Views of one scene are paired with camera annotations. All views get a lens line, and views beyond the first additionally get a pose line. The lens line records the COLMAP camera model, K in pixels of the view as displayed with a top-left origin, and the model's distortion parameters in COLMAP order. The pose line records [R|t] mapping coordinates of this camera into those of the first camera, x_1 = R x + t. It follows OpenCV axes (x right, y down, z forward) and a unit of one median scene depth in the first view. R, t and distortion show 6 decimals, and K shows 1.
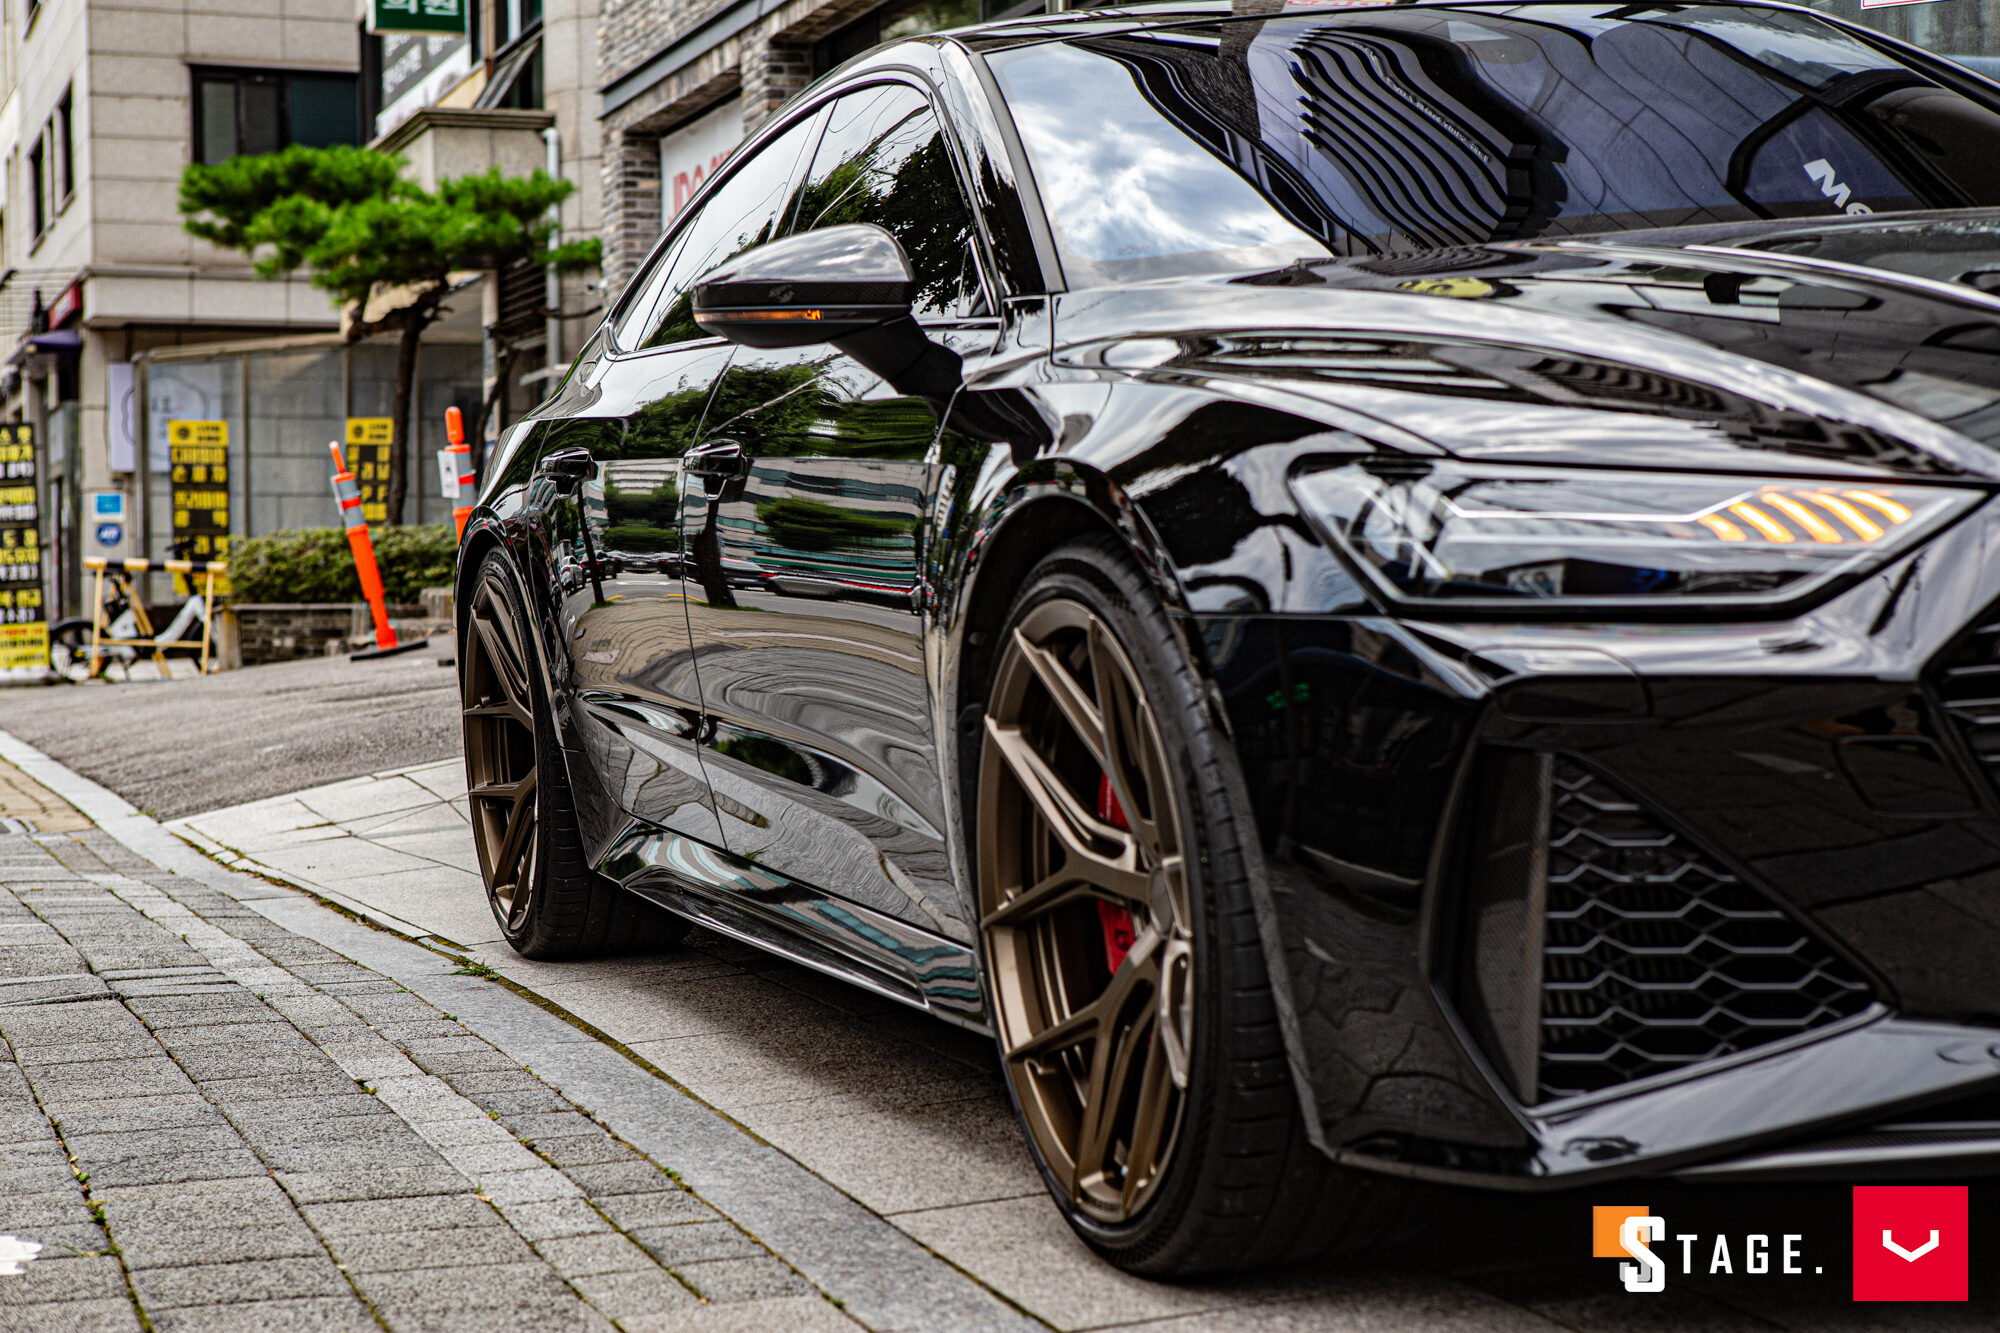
lens RADIAL K [[3847.1, 0, 1000.0], [0, 3847.1, 666.5], [0, 0, 1]] dist [0.211435, -0.066422]
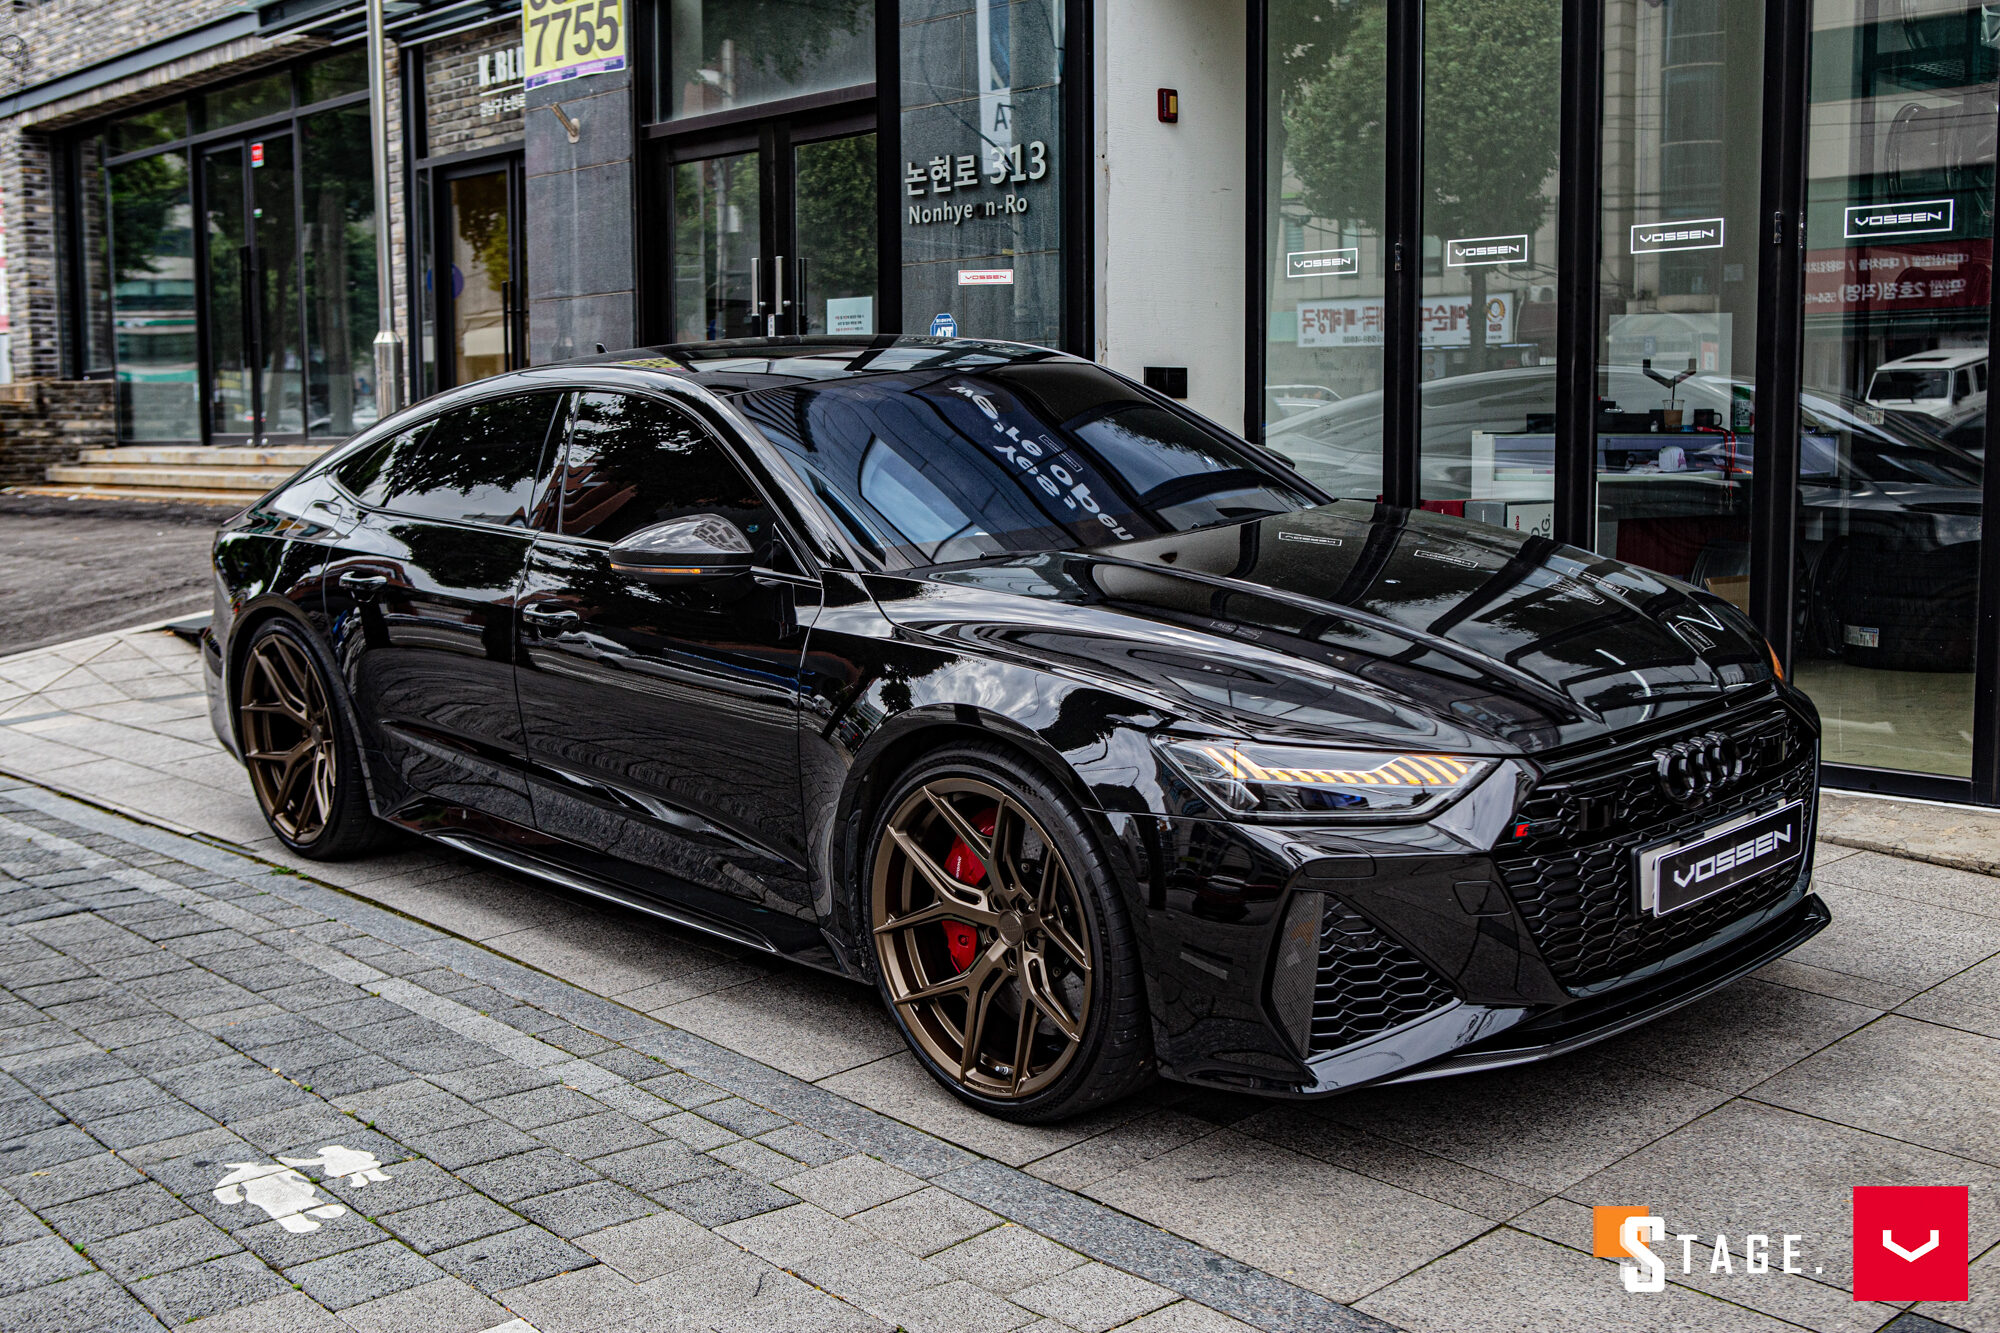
lens RADIAL K [[2231.6, 0, 1000.0], [0, 2231.6, 666.5], [0, 0, 1]] dist [-0.074675, 0.123006]
pose [[0.913643, -0.037831, 0.404753, -0.268436], [-0.000730, 0.995506, 0.094694, -0.114923], [-0.406517, -0.086812, 0.909510, 0.001082]]
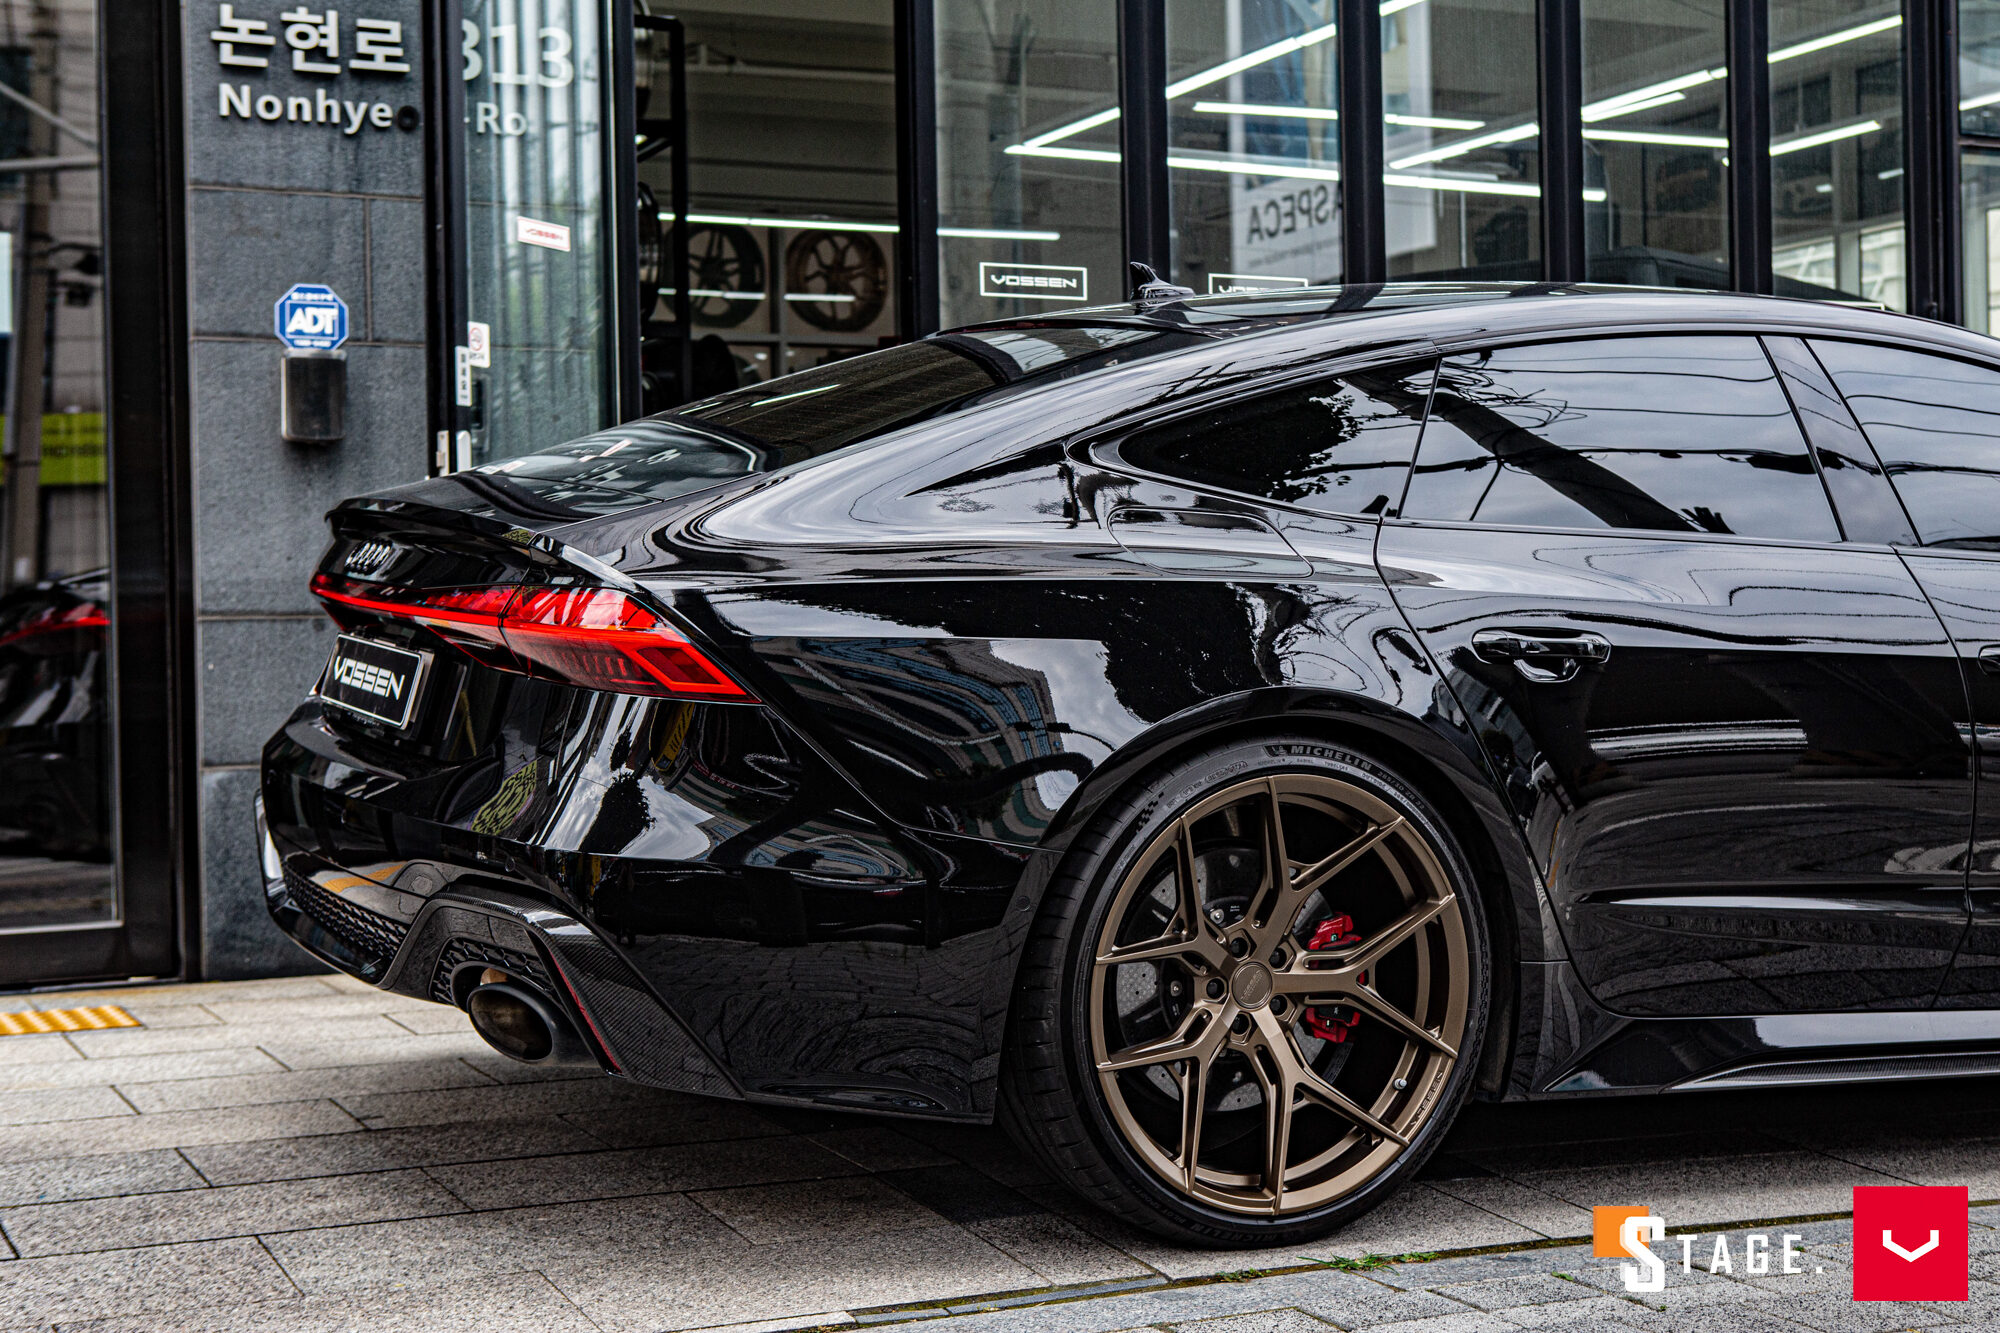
lens RADIAL K [[2911.5, 0, 1000.0], [0, 2911.5, 666.5], [0, 0, 1]] dist [0.107698, -0.044941]
pose [[-0.144852, 0.000501, 0.989453, -0.835717], [0.030377, 0.999531, 0.003941, -0.060299], [-0.988987, 0.030628, -0.144799, 1.317014]]
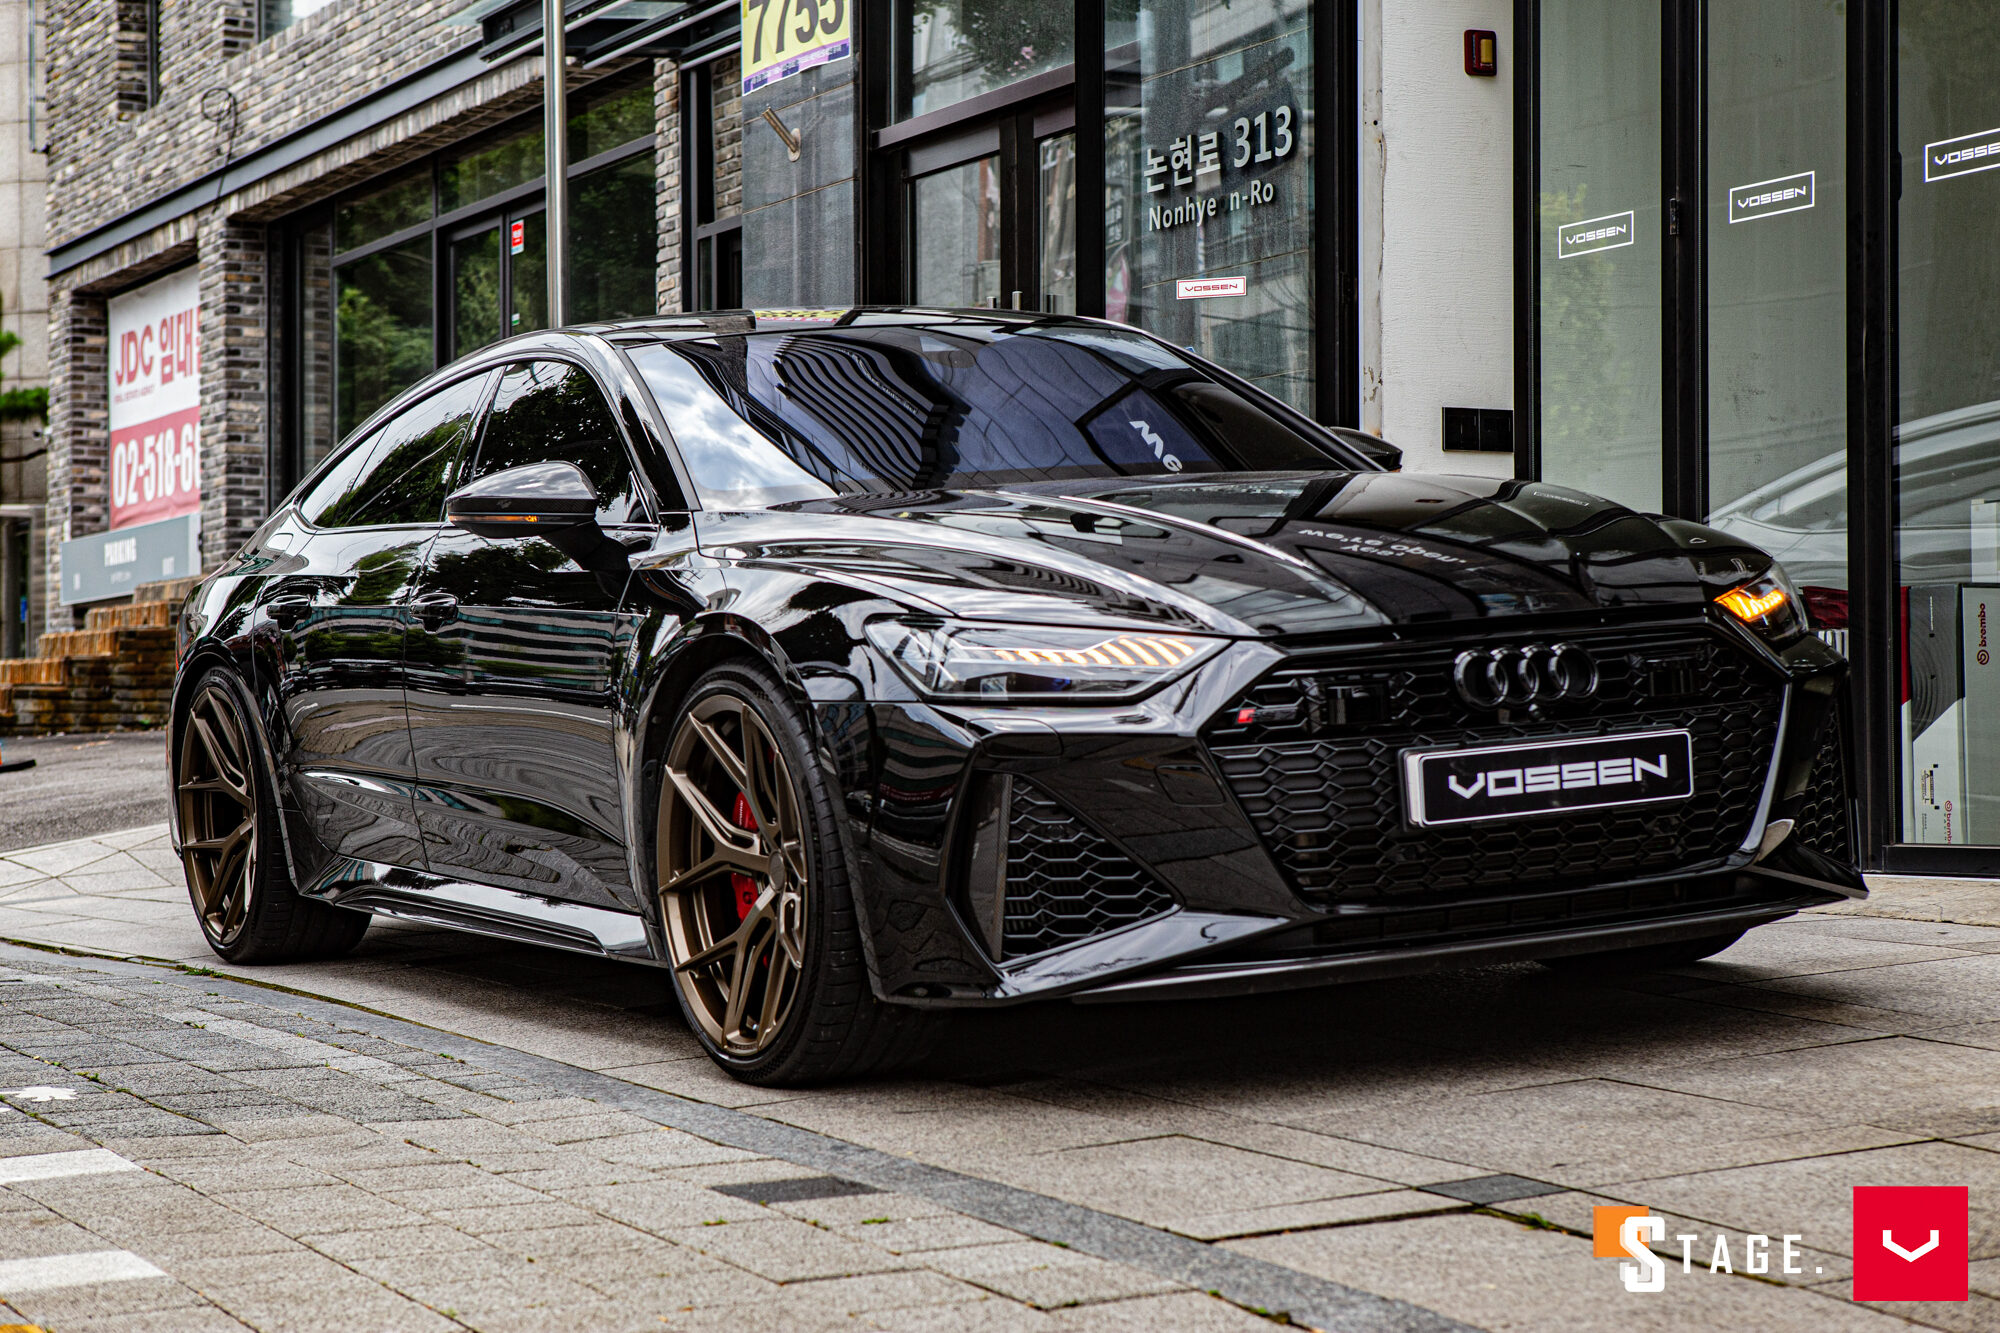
lens RADIAL K [[3812.1, 0, 1000.0], [0, 3812.1, 666.5], [0, 0, 1]] dist [0.181917, -0.053038]
pose [[0.985926, 0.010171, 0.166875, -0.095484], [-0.004139, 0.999327, -0.036460, 0.020628], [-0.167133, 0.035256, 0.985304, -0.459627]]
